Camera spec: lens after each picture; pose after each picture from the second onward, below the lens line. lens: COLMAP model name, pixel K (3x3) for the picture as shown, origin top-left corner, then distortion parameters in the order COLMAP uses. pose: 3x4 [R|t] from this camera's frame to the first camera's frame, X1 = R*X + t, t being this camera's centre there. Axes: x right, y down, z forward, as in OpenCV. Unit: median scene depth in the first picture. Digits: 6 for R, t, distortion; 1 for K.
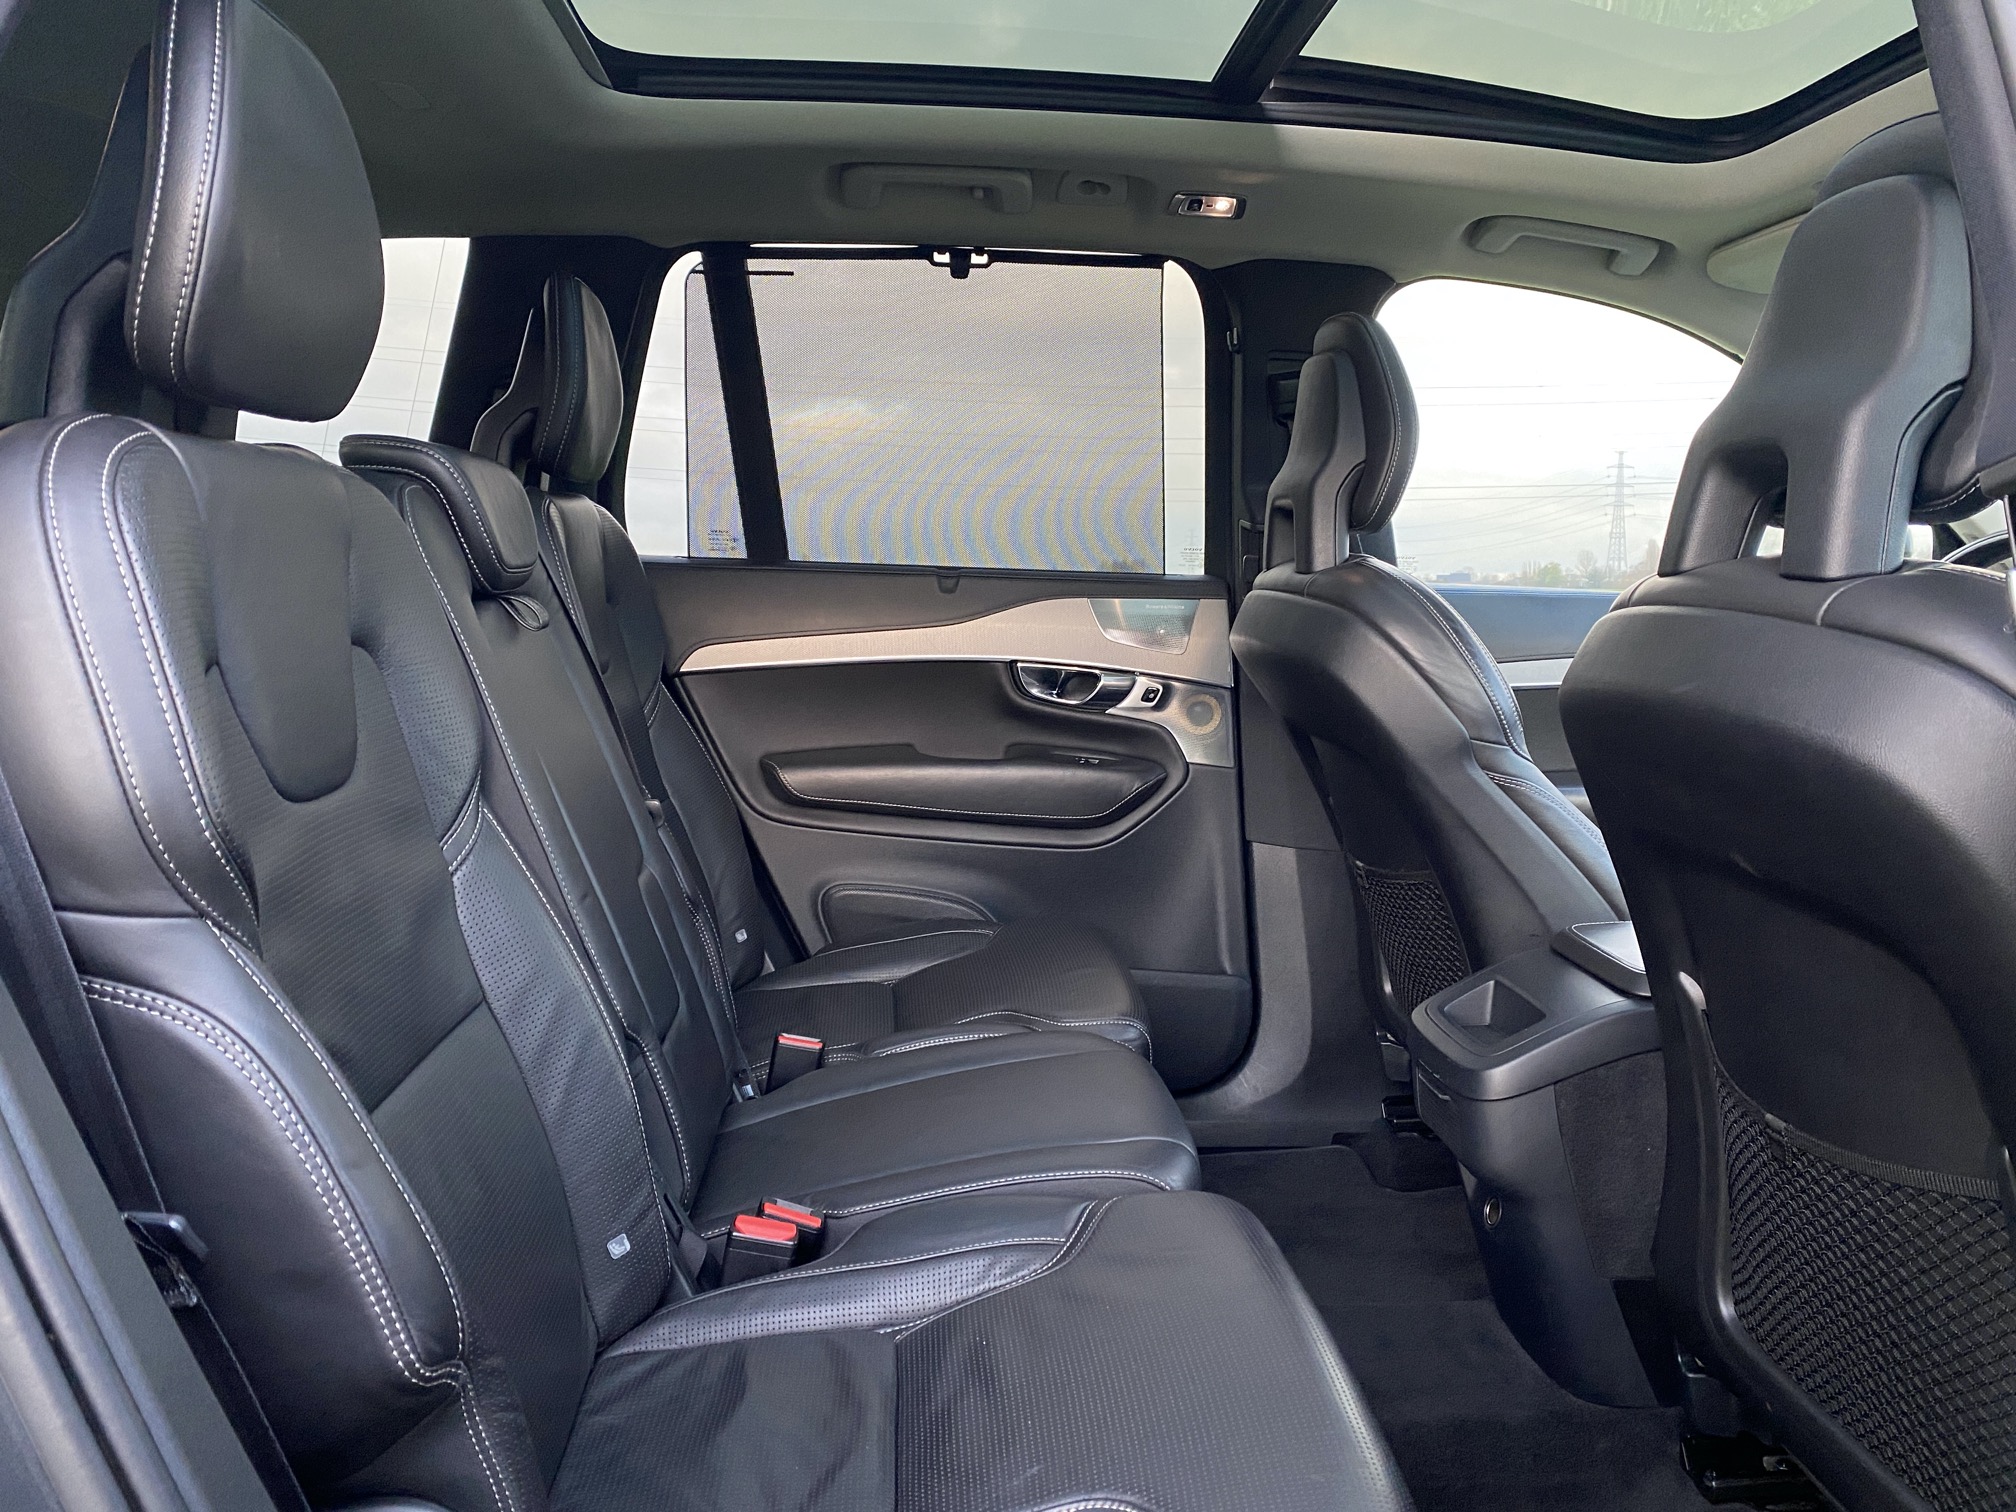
lens RADIAL K [[1534.4, 0, 1012.9], [0, 1534.4, 742.7], [0, 0, 1]] dist [0.187540, -0.557722]
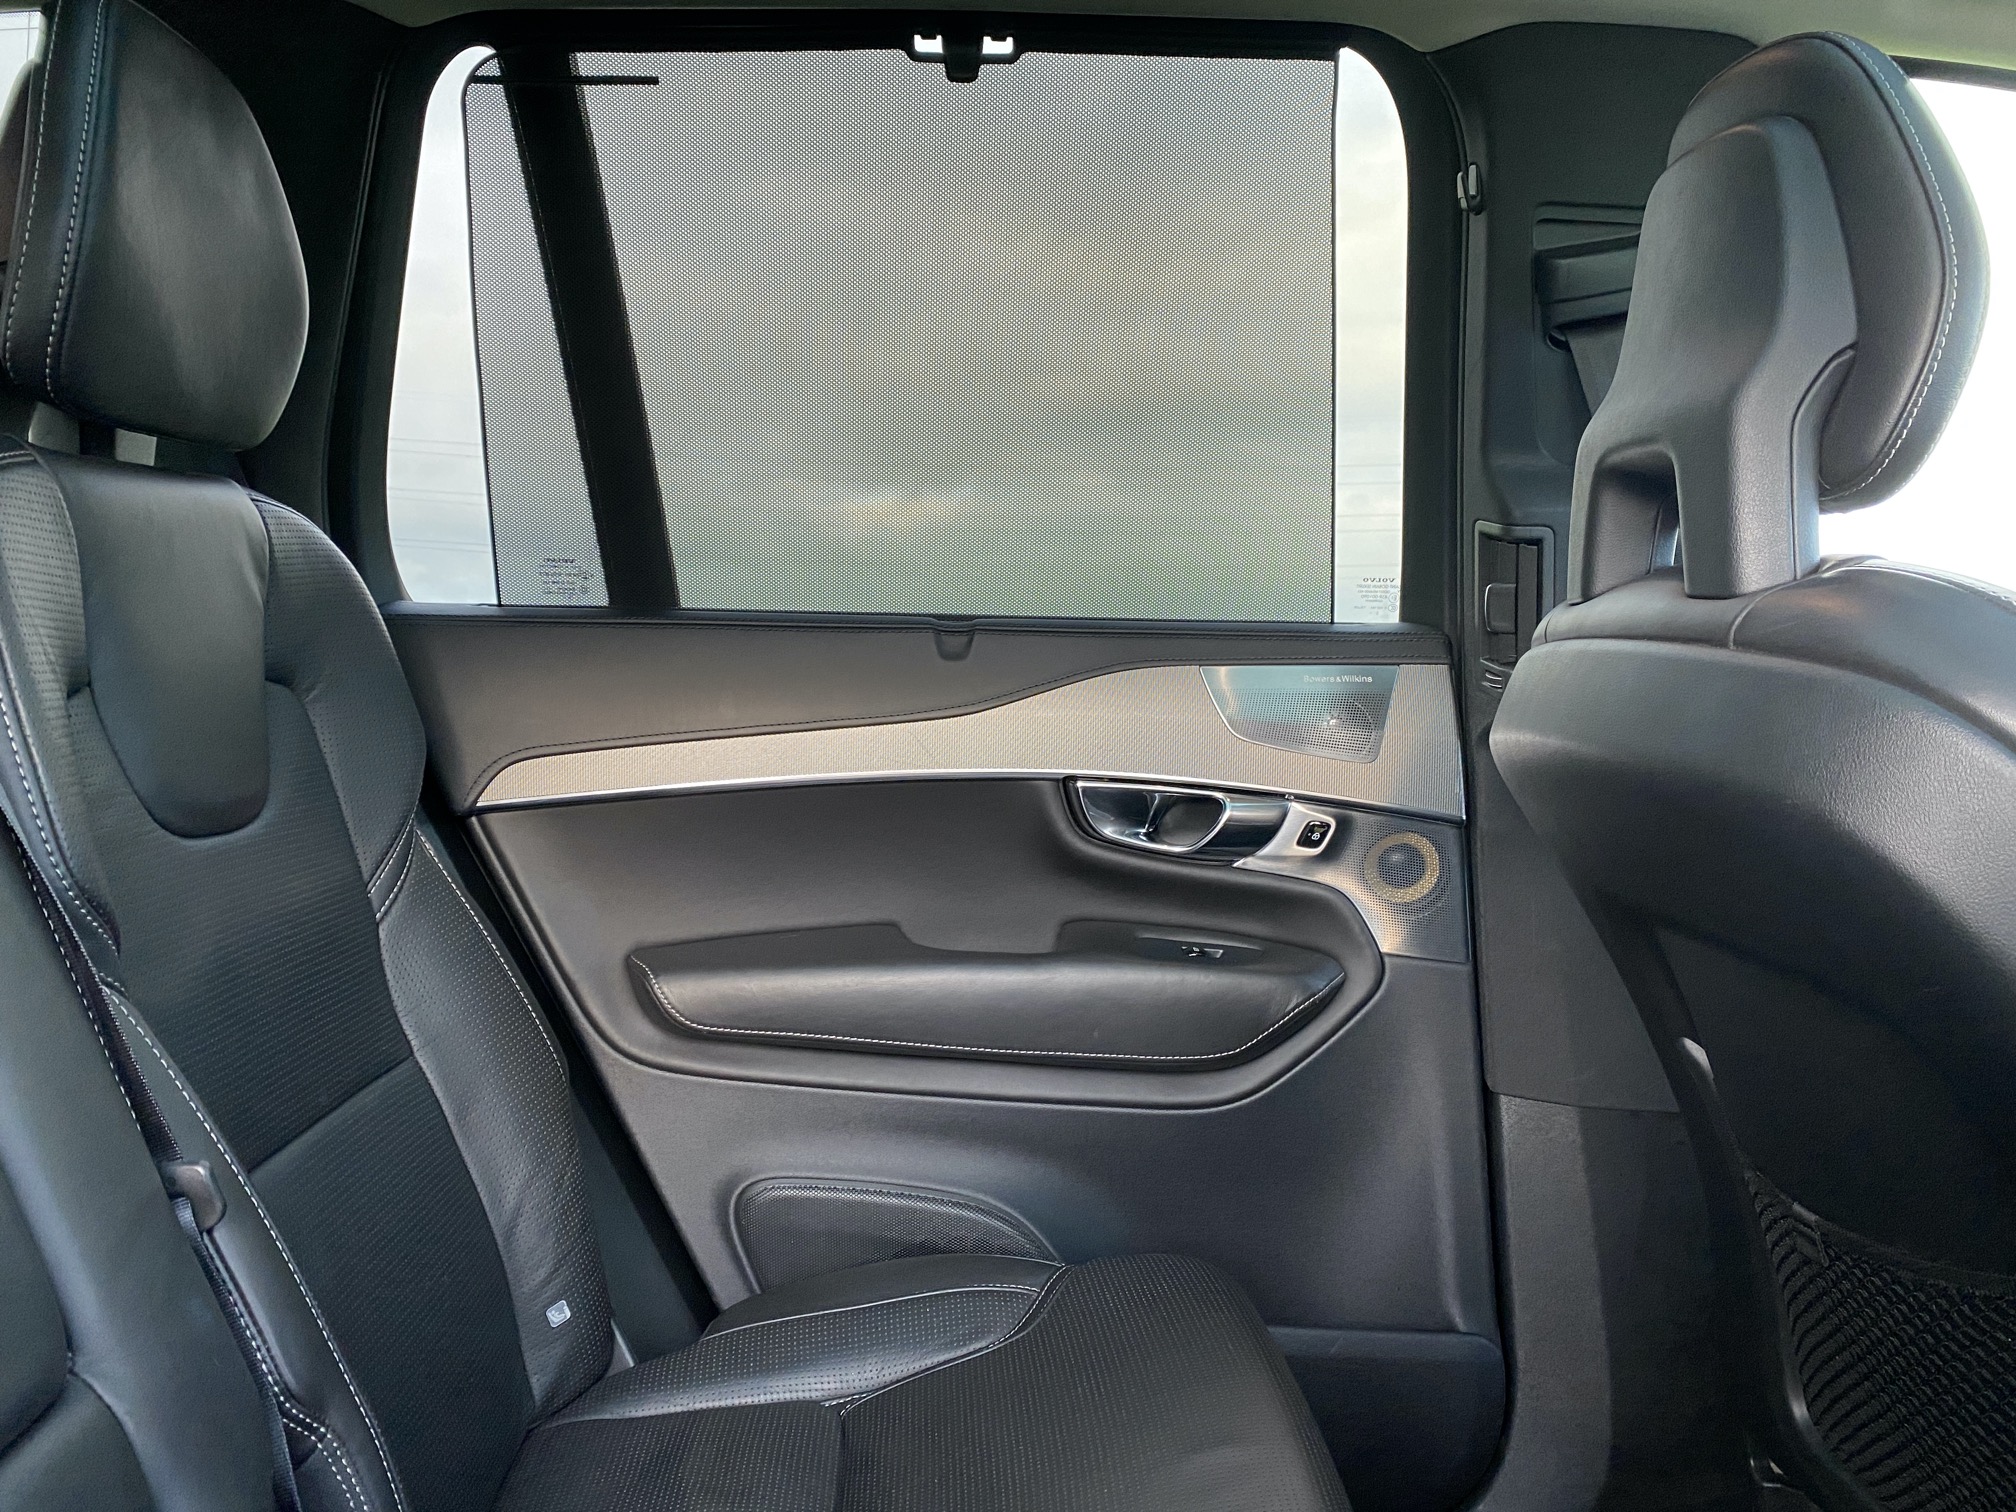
lens RADIAL K [[1563.3, 0, 1012.4], [0, 1563.3, 727.6], [0, 0, 1]] dist [0.027498, 0.000412]
pose [[0.999250, -0.012200, -0.036757, 0.000578], [0.009834, 0.997908, -0.063891, -0.035311], [0.037459, 0.063482, 0.997280, 0.426347]]
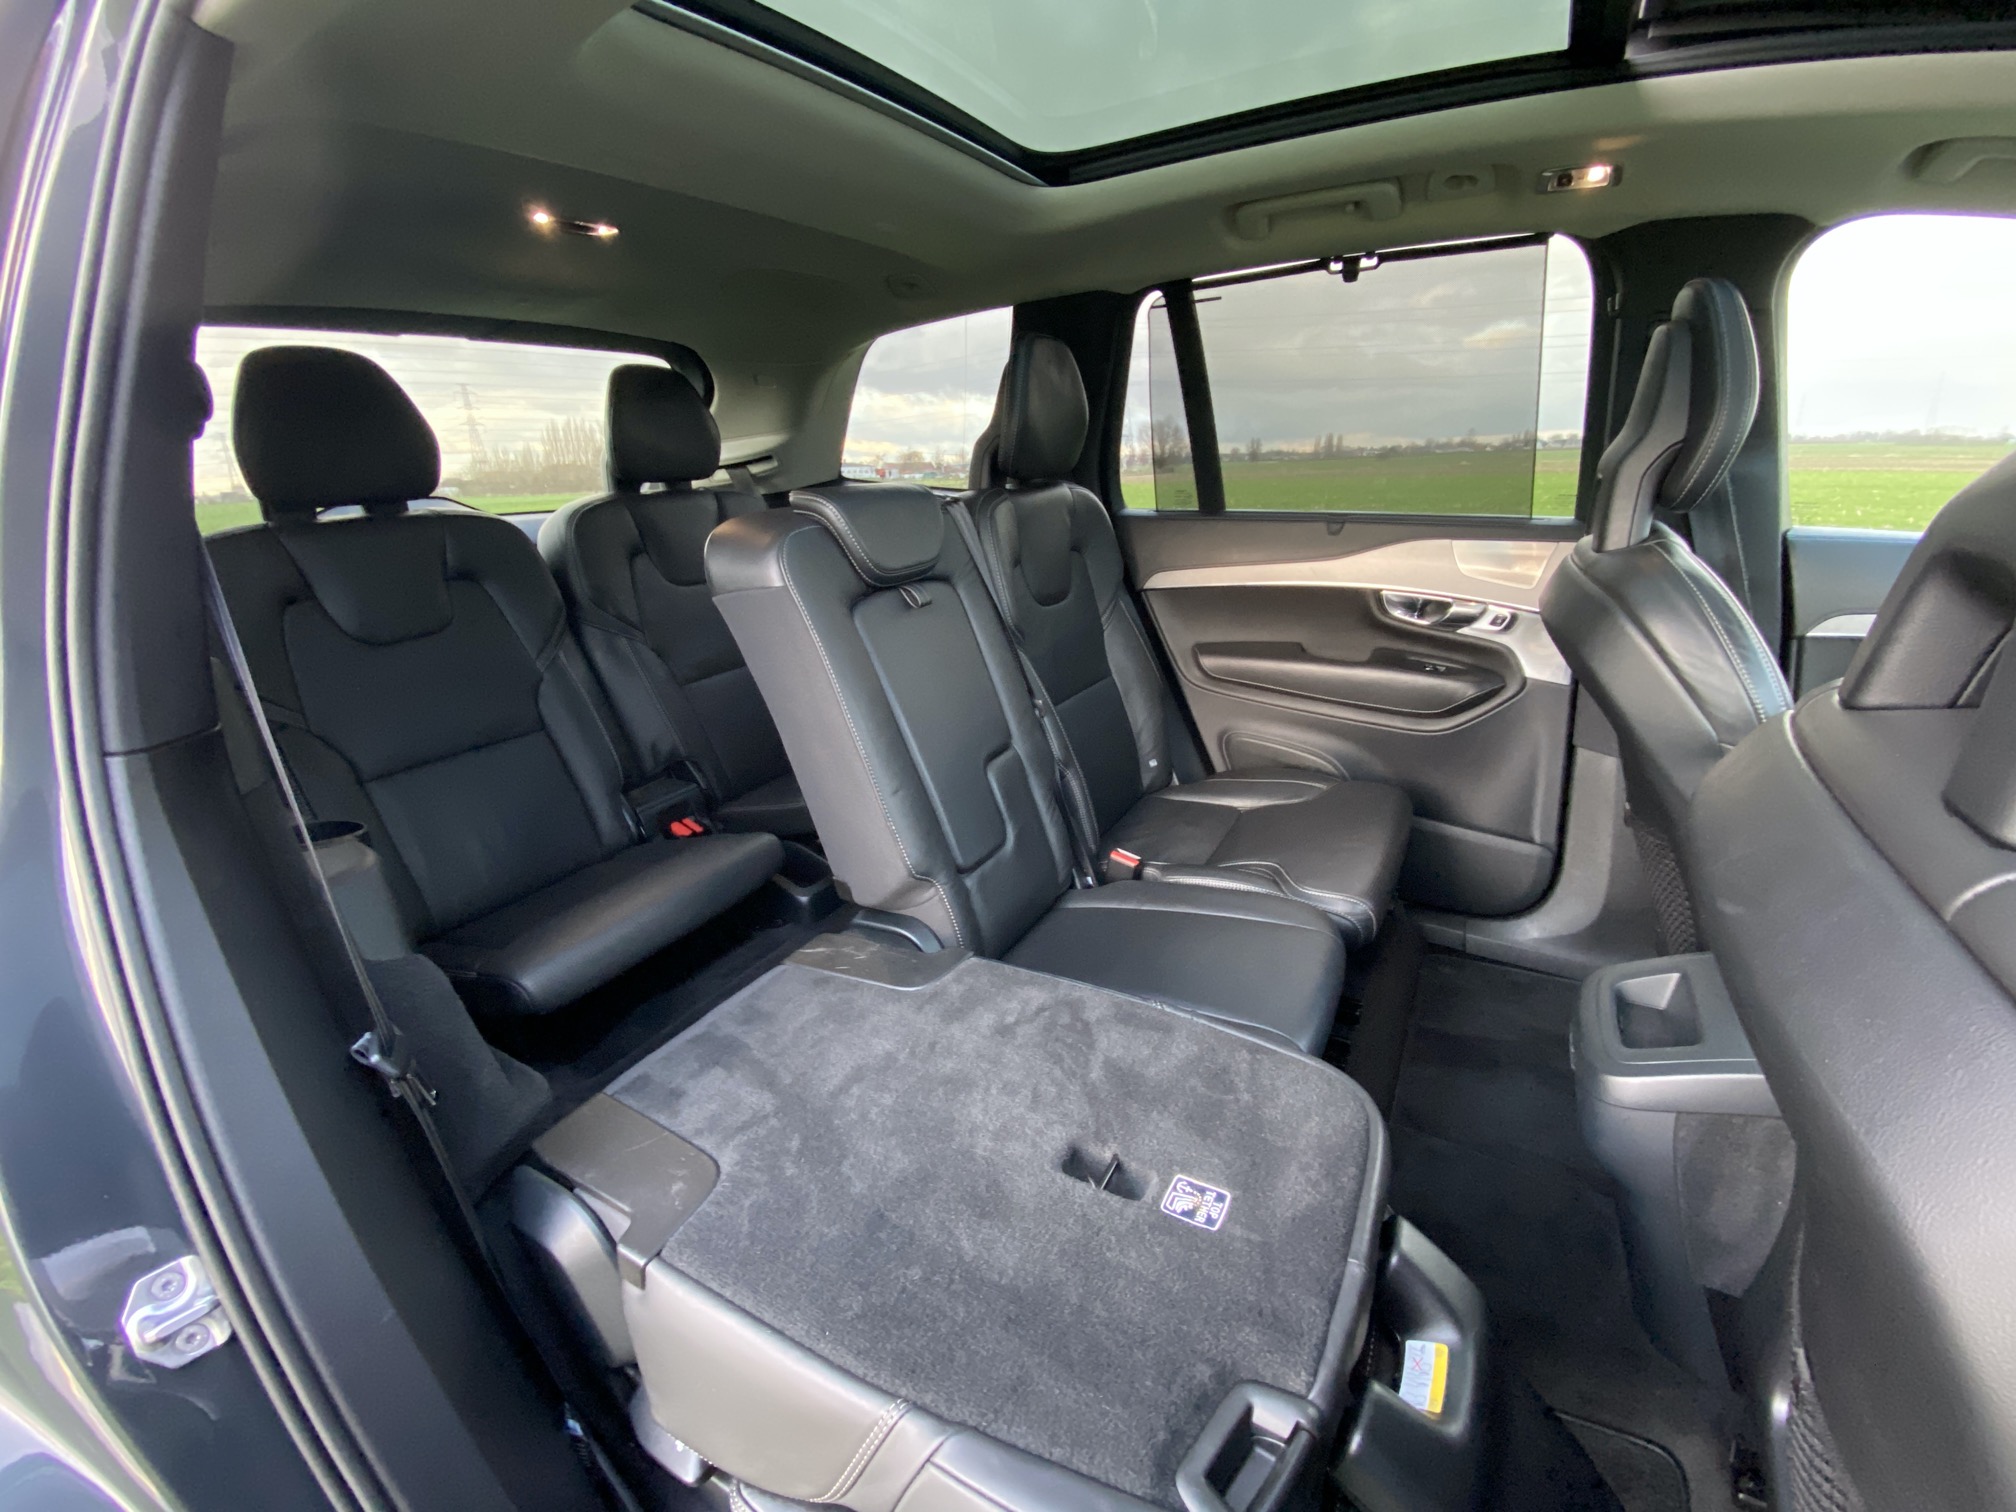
lens RADIAL K [[826.1, 0, 1008.0], [0, 826.1, 756.0], [0, 0, 1]] dist [0.066931, -0.046504]
pose [[0.813794, 0.166447, -0.556808, 0.165109], [-0.025414, 0.967384, 0.252037, -0.087644], [0.580598, -0.190956, 0.791481, 0.216294]]
